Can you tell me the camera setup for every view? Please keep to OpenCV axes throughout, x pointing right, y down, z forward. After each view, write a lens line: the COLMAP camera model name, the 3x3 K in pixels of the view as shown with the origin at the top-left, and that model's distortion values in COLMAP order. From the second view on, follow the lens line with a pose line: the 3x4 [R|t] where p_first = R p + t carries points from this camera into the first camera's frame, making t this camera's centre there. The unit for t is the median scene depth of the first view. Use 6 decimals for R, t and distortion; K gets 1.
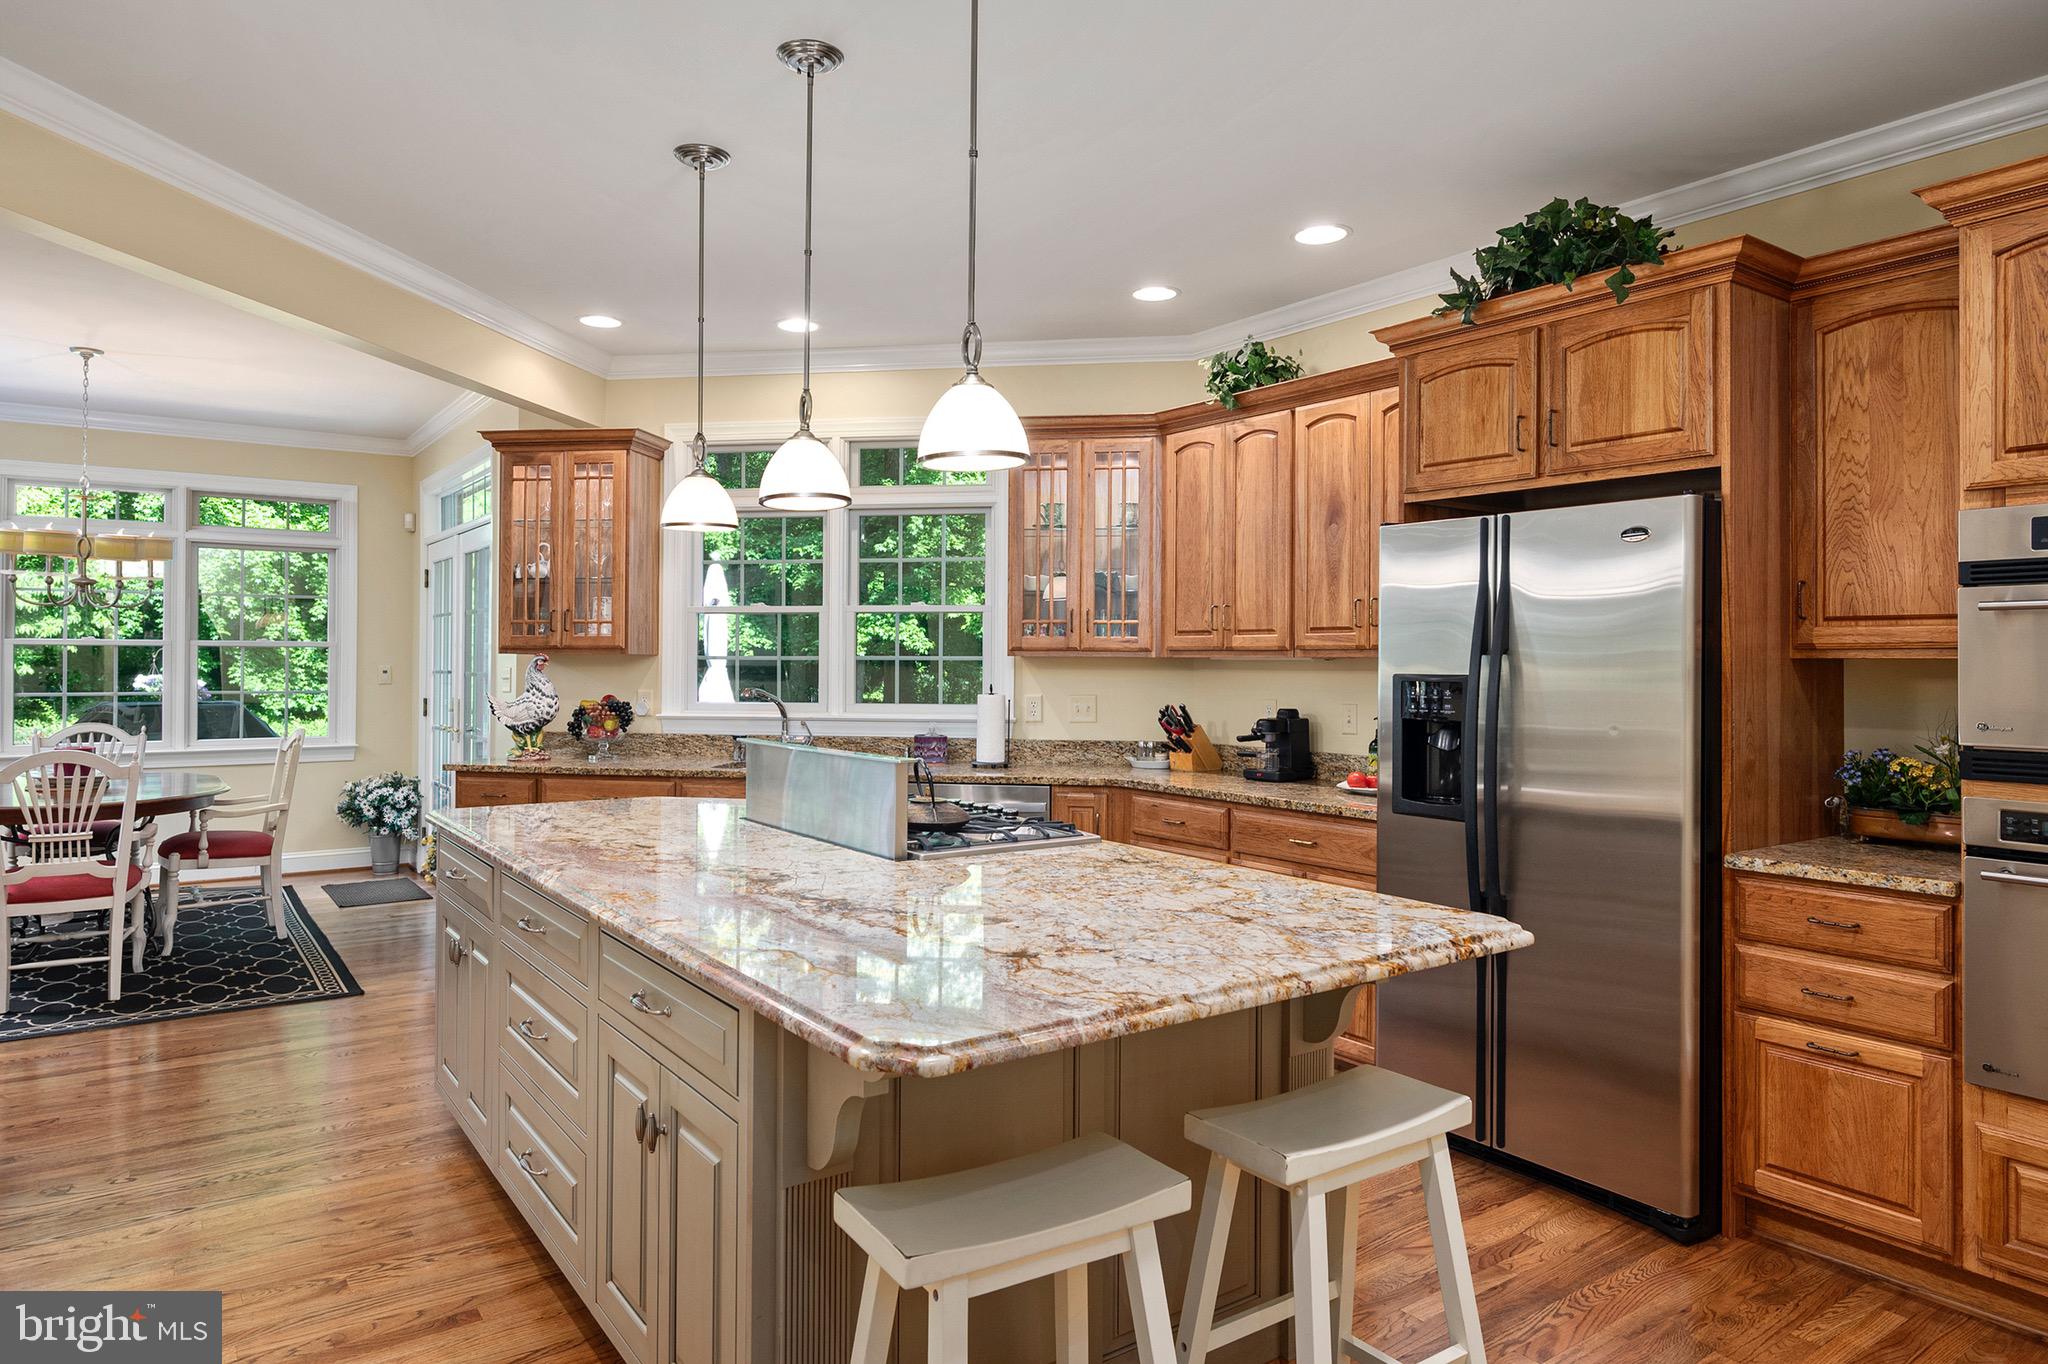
lens RADIAL K [[1249.8, 0, 1024.3], [0, 1249.8, 653.3], [0, 0, 1]] dist [-0.000789, 0.000358]
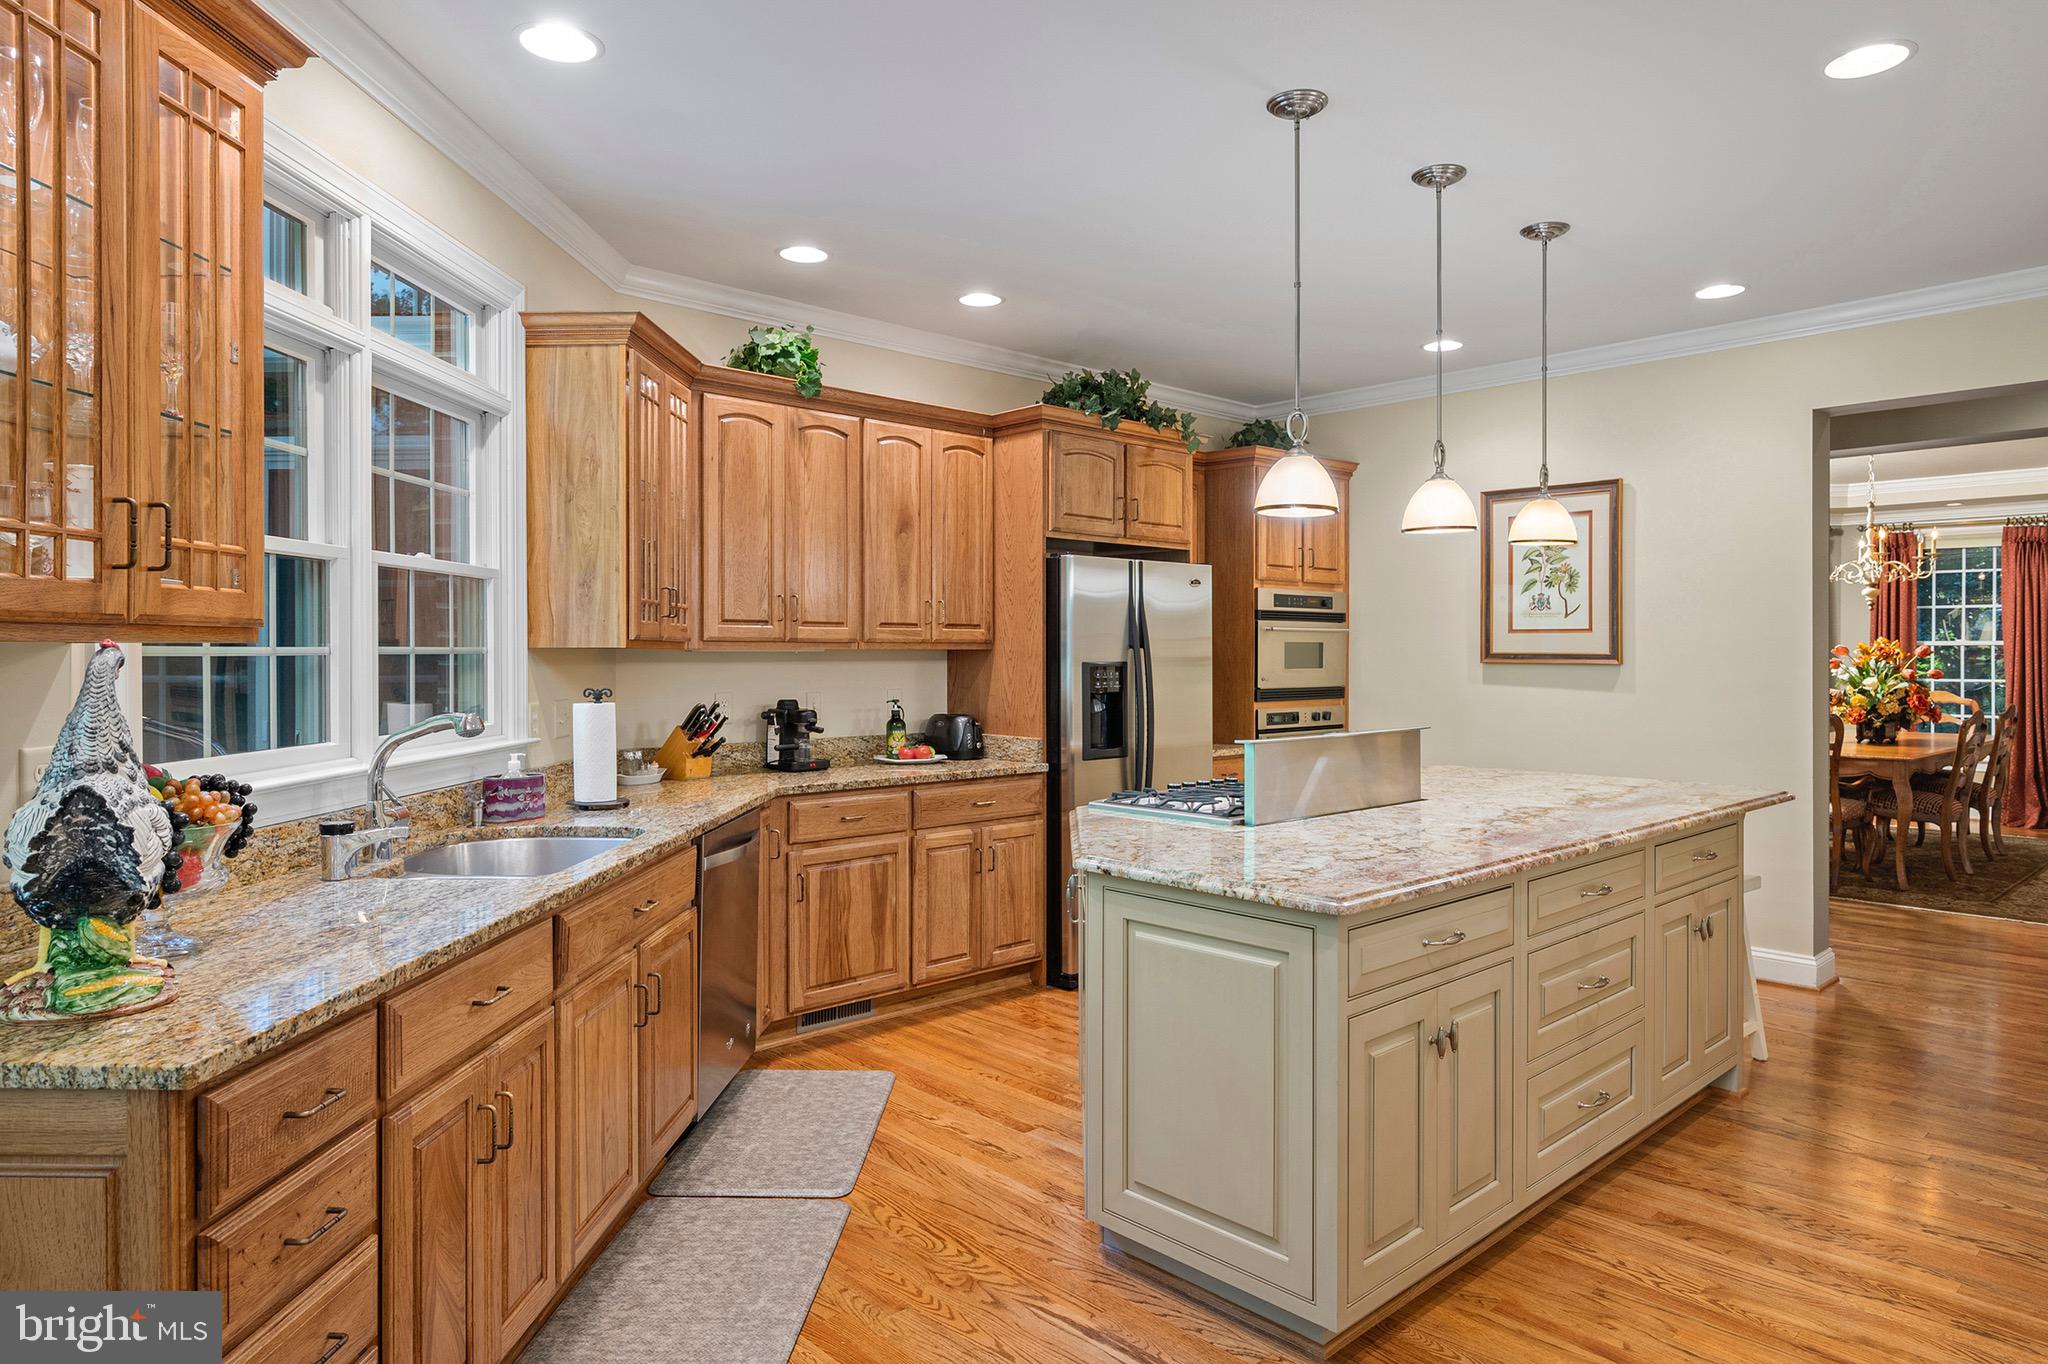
lens RADIAL K [[1249.8, 0, 1024.3], [0, 1249.8, 653.3], [0, 0, 1]] dist [-0.000789, 0.000358]
pose [[-0.138209, -0.006750, 0.990380, -0.878281], [-0.008534, 0.999948, 0.005625, -0.000438], [-0.990366, -0.007674, -0.138259, 1.017725]]
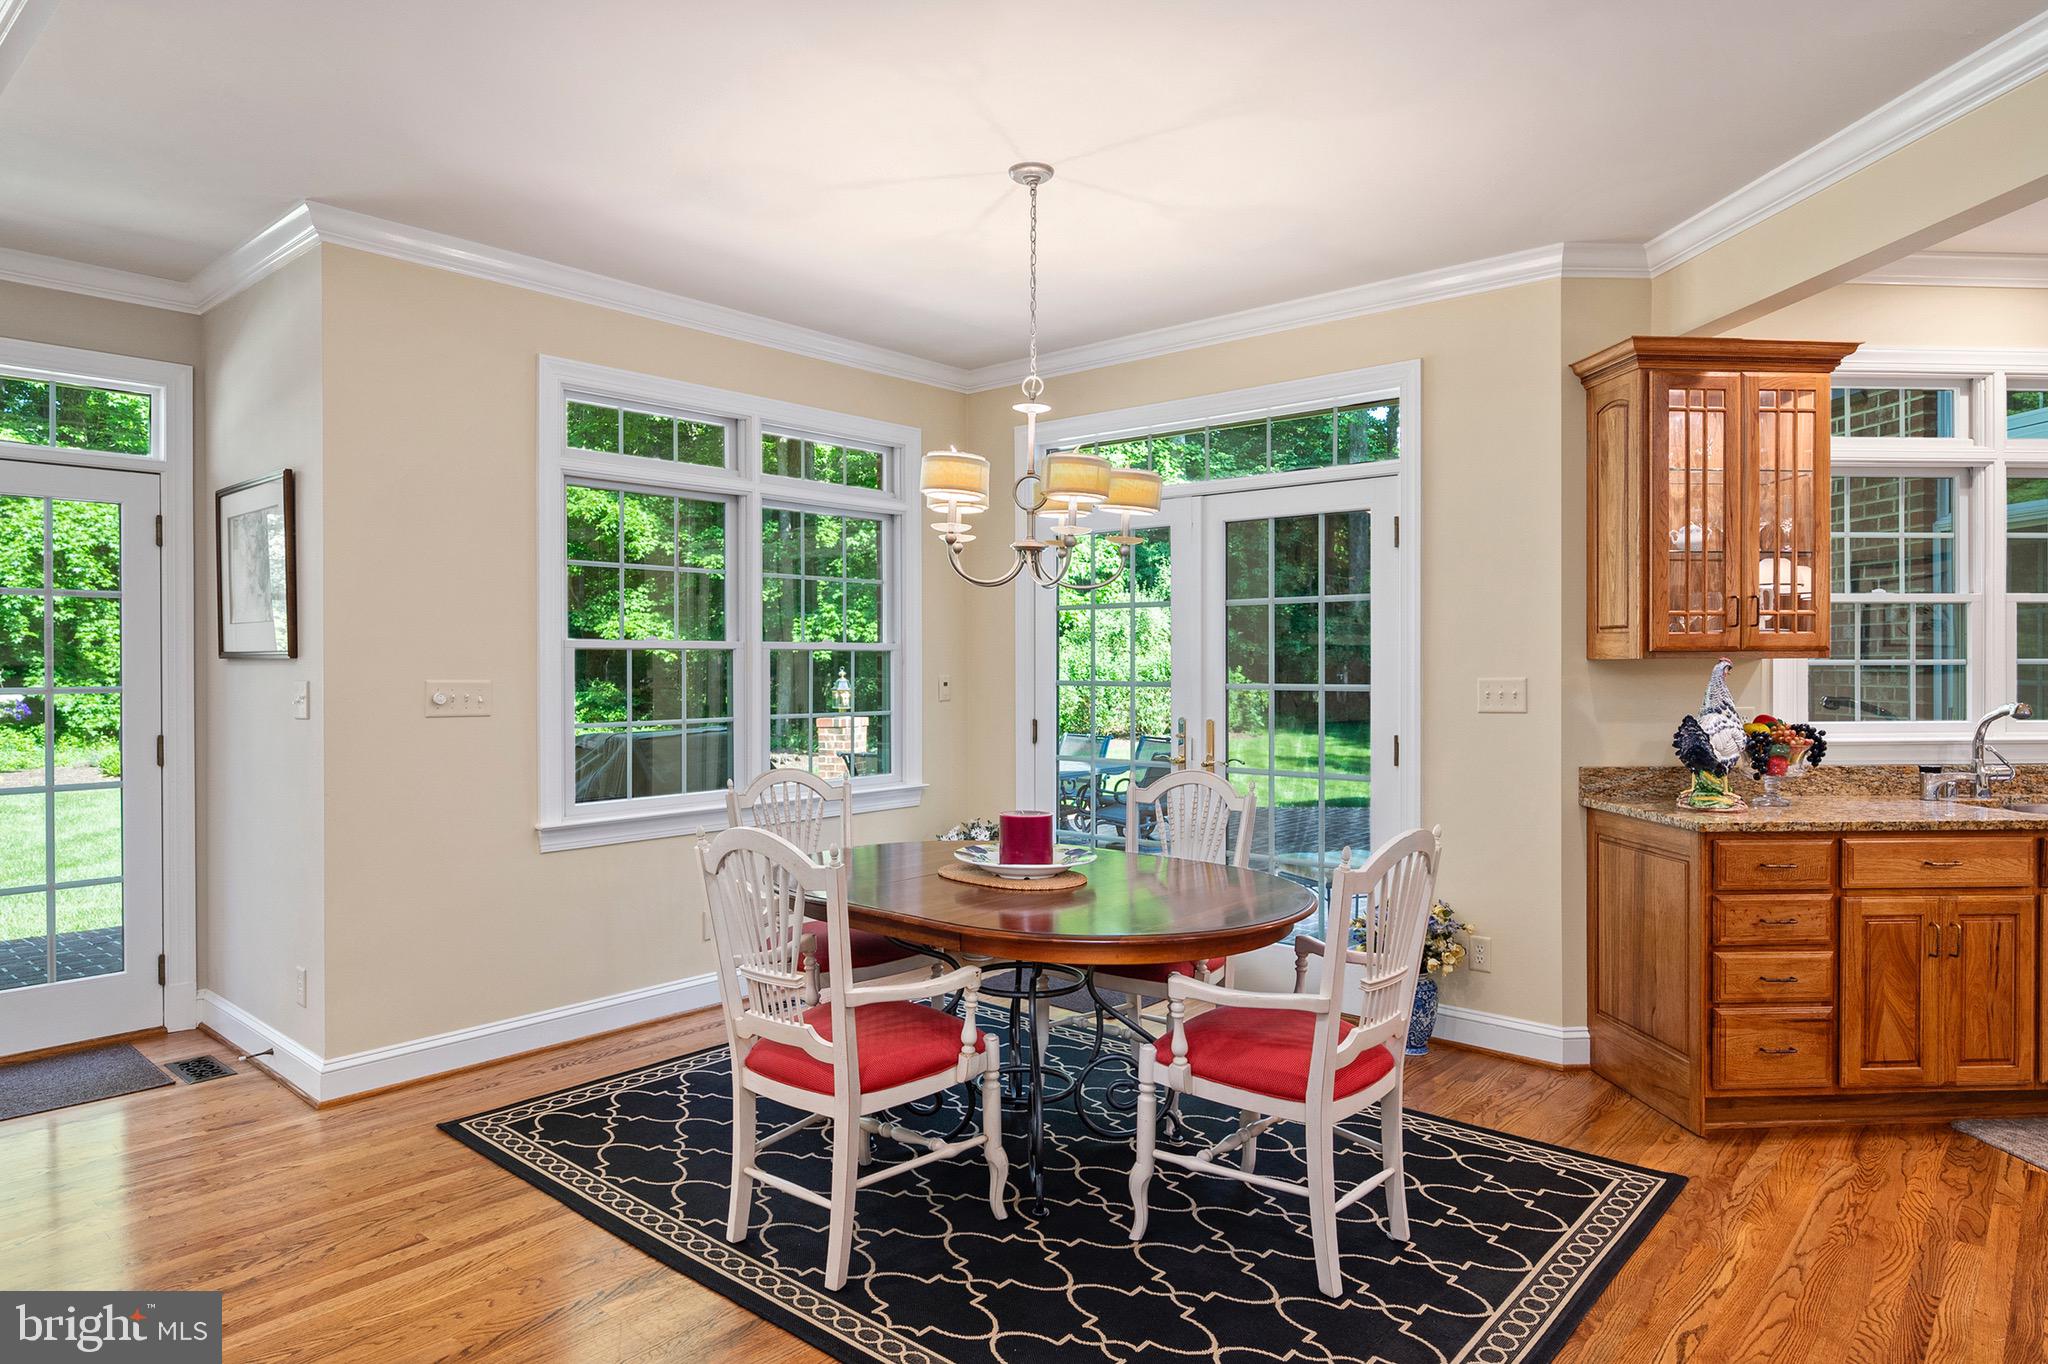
lens RADIAL K [[1218.1, 0, 1023.3], [0, 1218.1, 666.2], [0, 0, 1]] dist [-0.005473, -0.001212]
pose [[0.972920, -0.007316, 0.231027, -1.144704], [0.004951, 0.999929, 0.010814, -0.005822], [-0.231089, -0.009377, 0.972887, 0.525134]]
